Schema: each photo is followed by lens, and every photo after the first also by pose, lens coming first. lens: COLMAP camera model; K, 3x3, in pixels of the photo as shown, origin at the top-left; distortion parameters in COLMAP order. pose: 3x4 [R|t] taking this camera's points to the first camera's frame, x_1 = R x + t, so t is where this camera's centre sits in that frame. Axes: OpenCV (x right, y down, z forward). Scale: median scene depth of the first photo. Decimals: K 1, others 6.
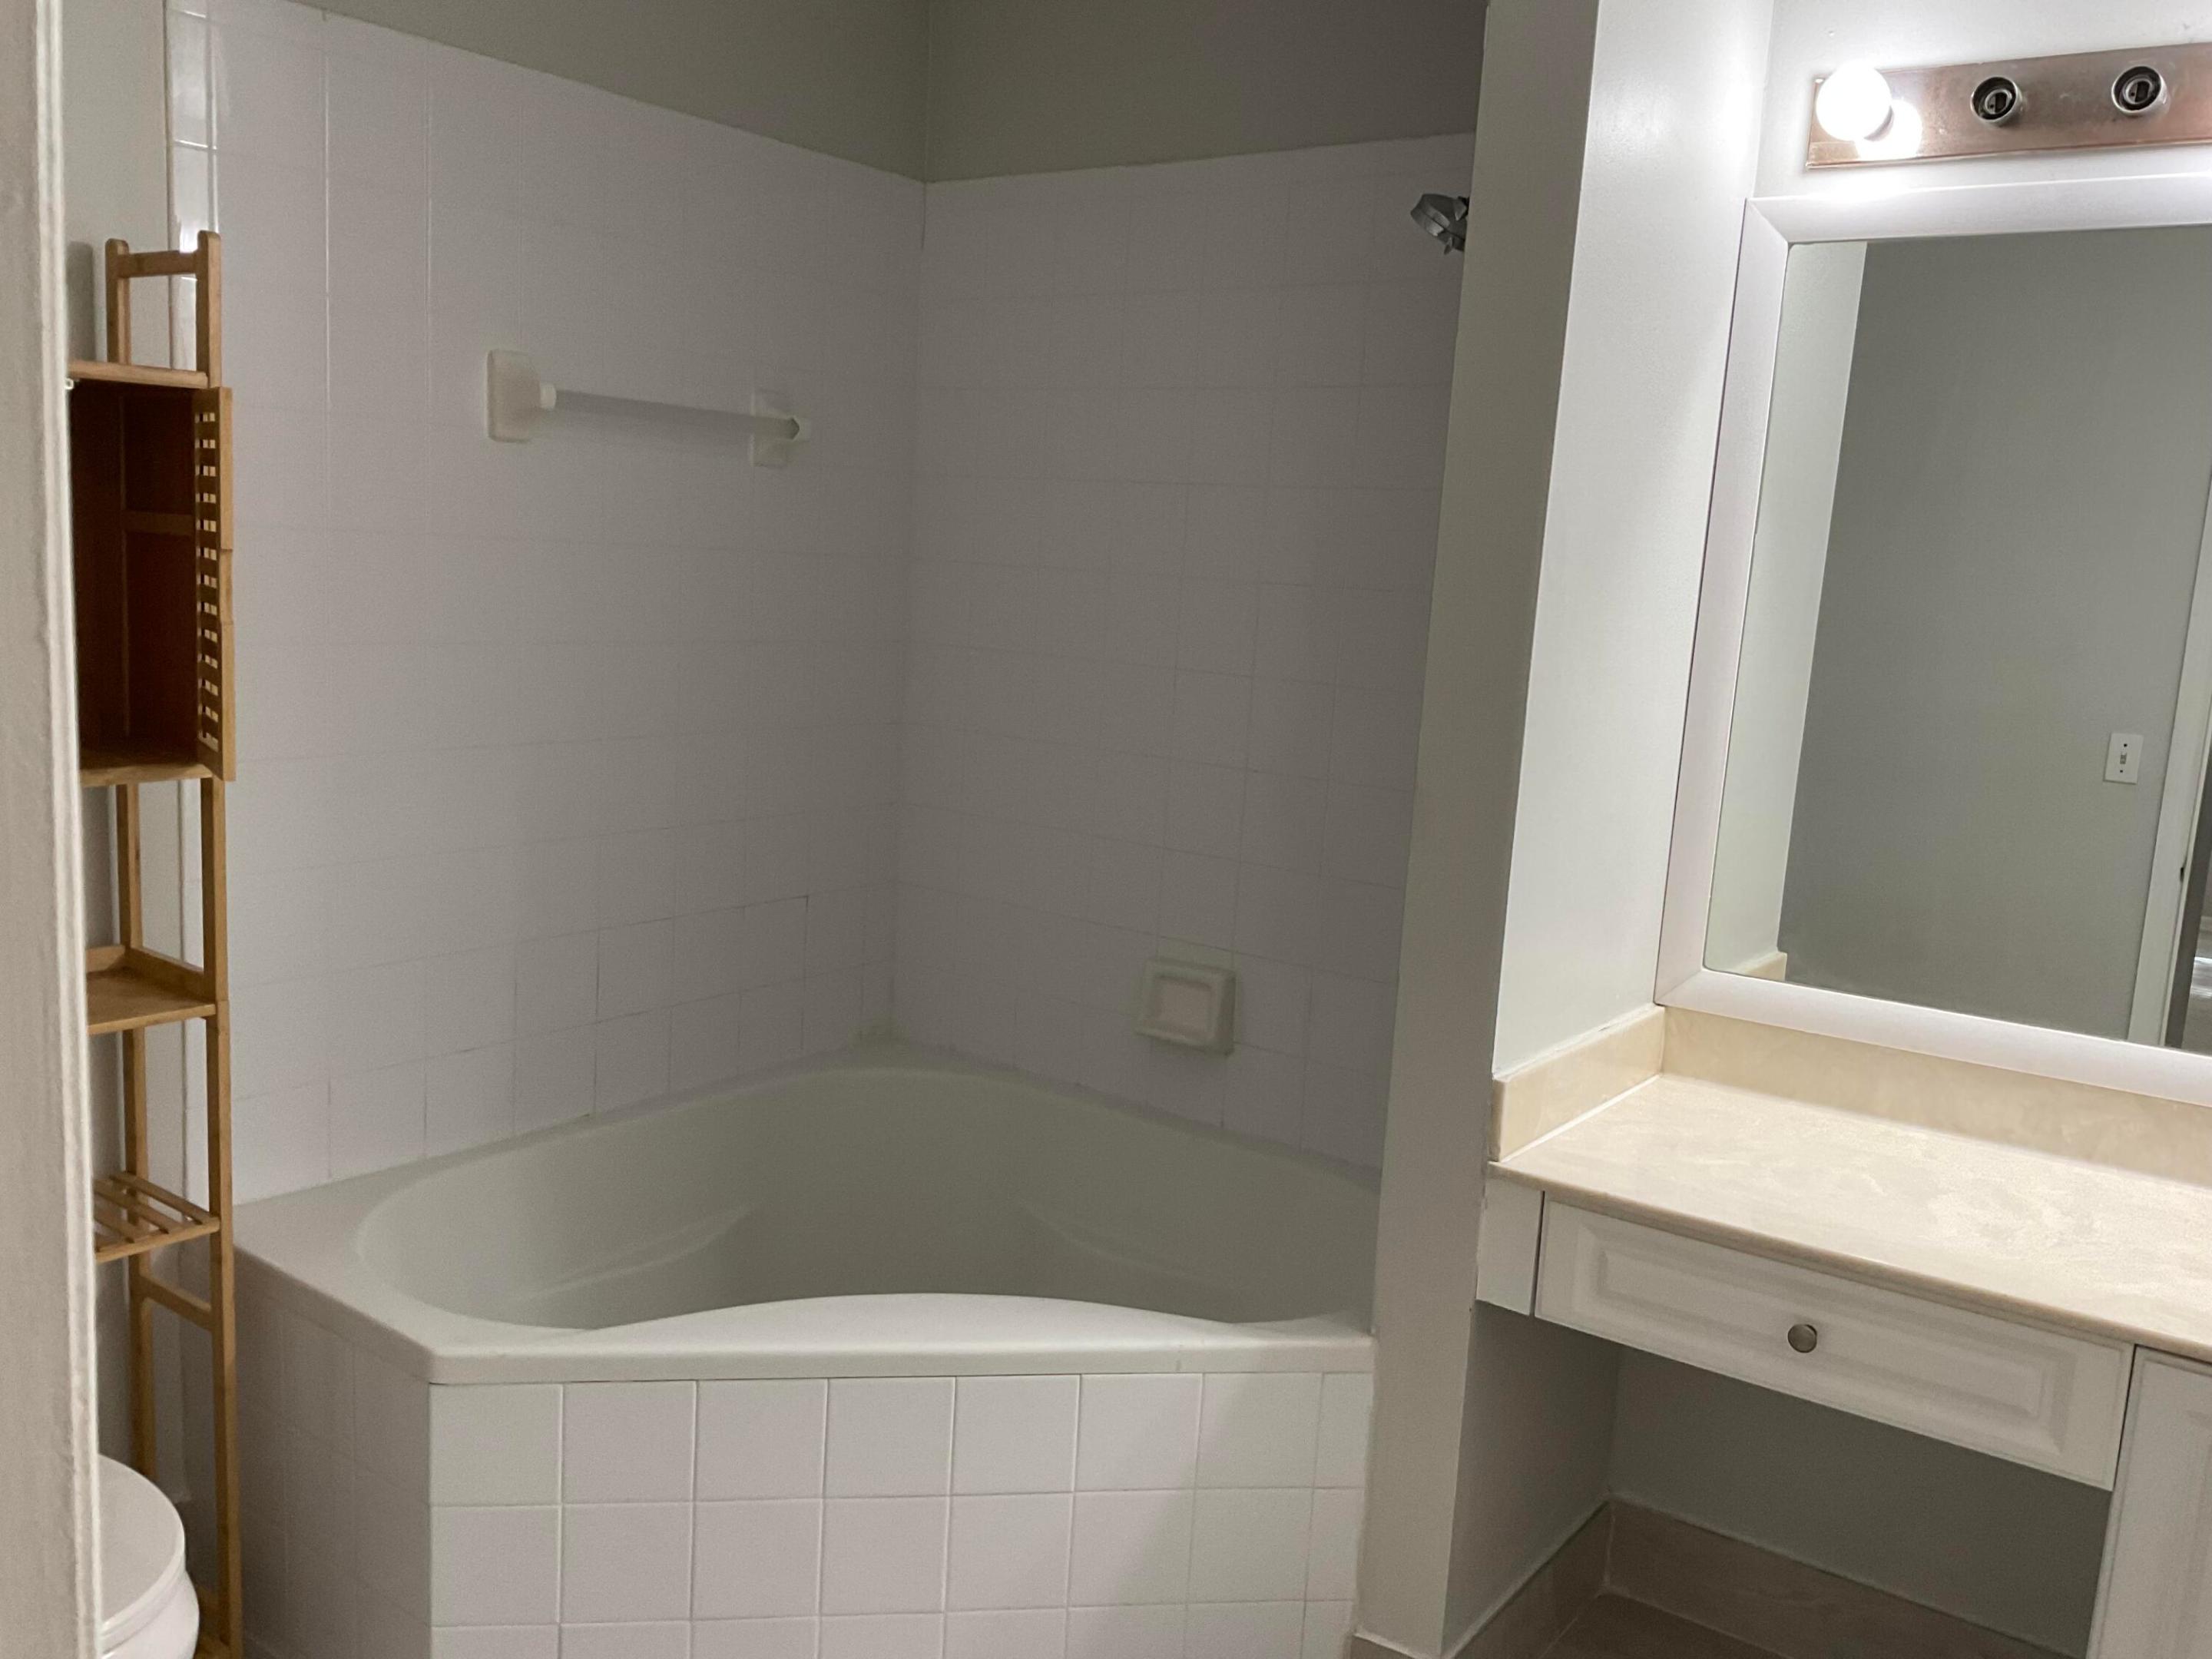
lens RADIAL K [[1837.3, 0, 1106.0], [0, 1837.3, 829.5], [0, 0, 1]] dist [0.056350, -0.088285]
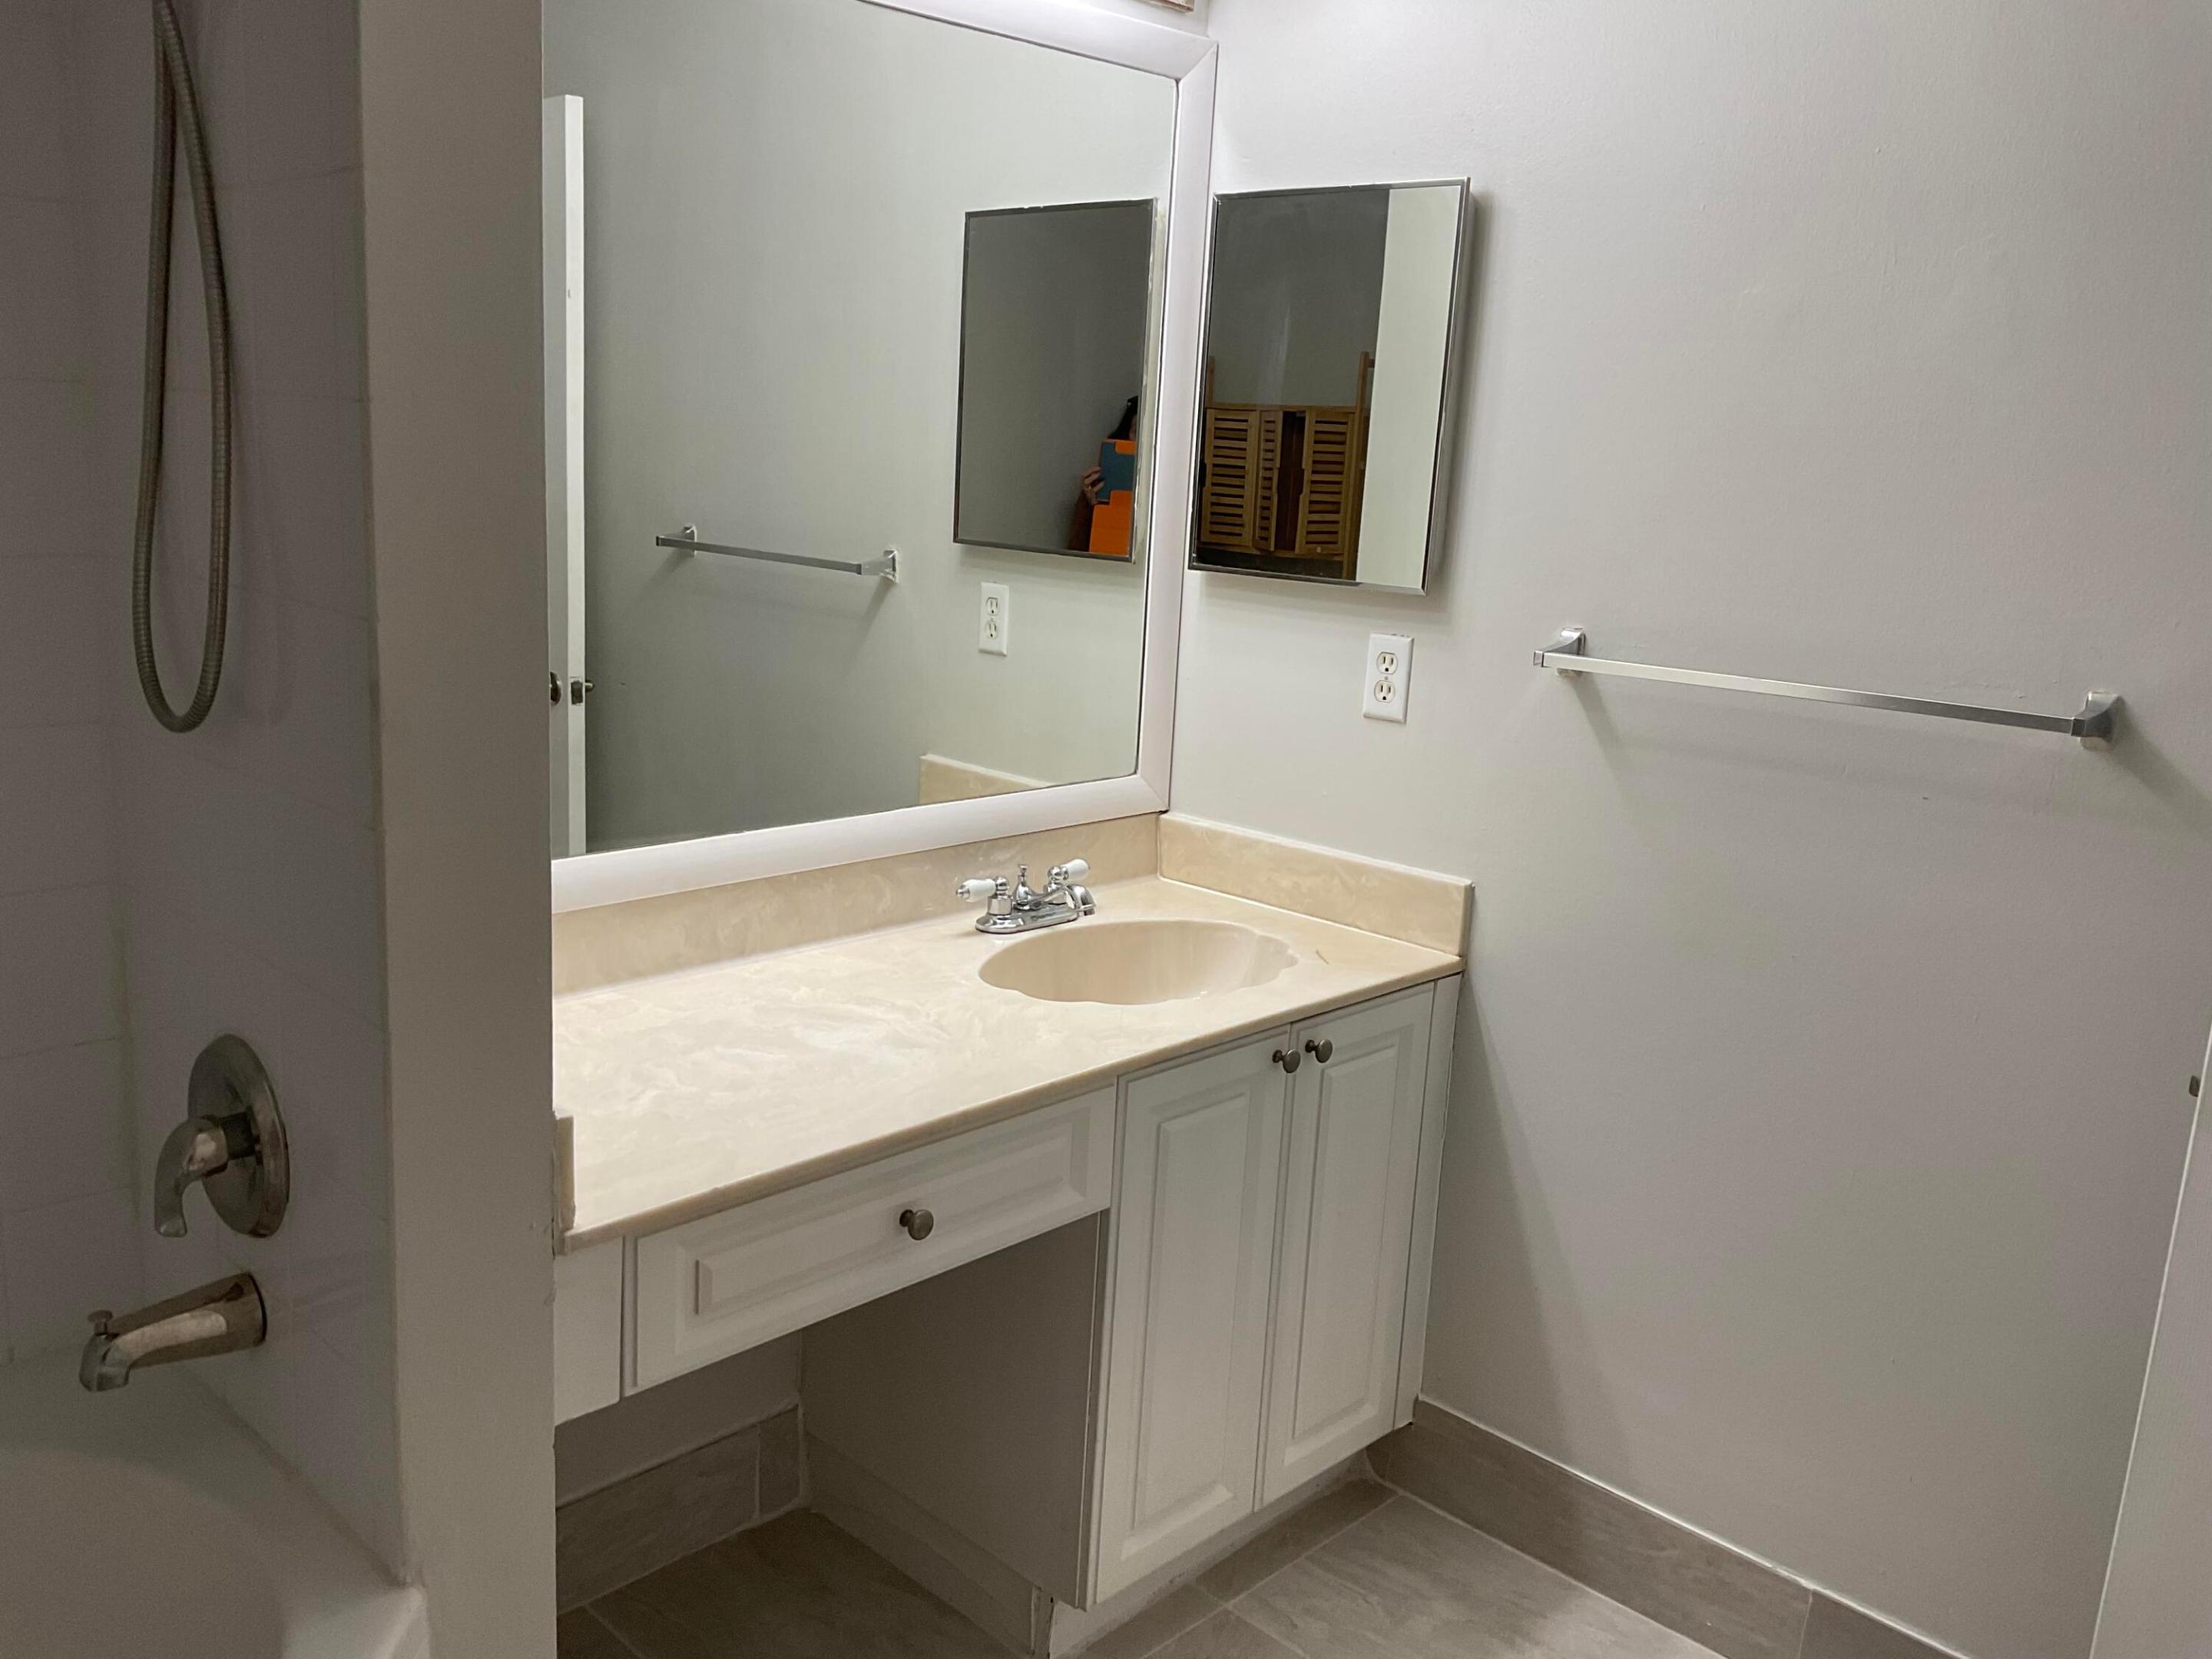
lens RADIAL K [[1837.3, 0, 1106.0], [0, 1837.3, 829.5], [0, 0, 1]] dist [0.056350, -0.088285]
pose [[0.133979, -0.258760, 0.956605, -0.387513], [0.105386, 0.963554, 0.245880, -0.113781], [-0.985365, 0.067870, 0.156365, 0.687852]]
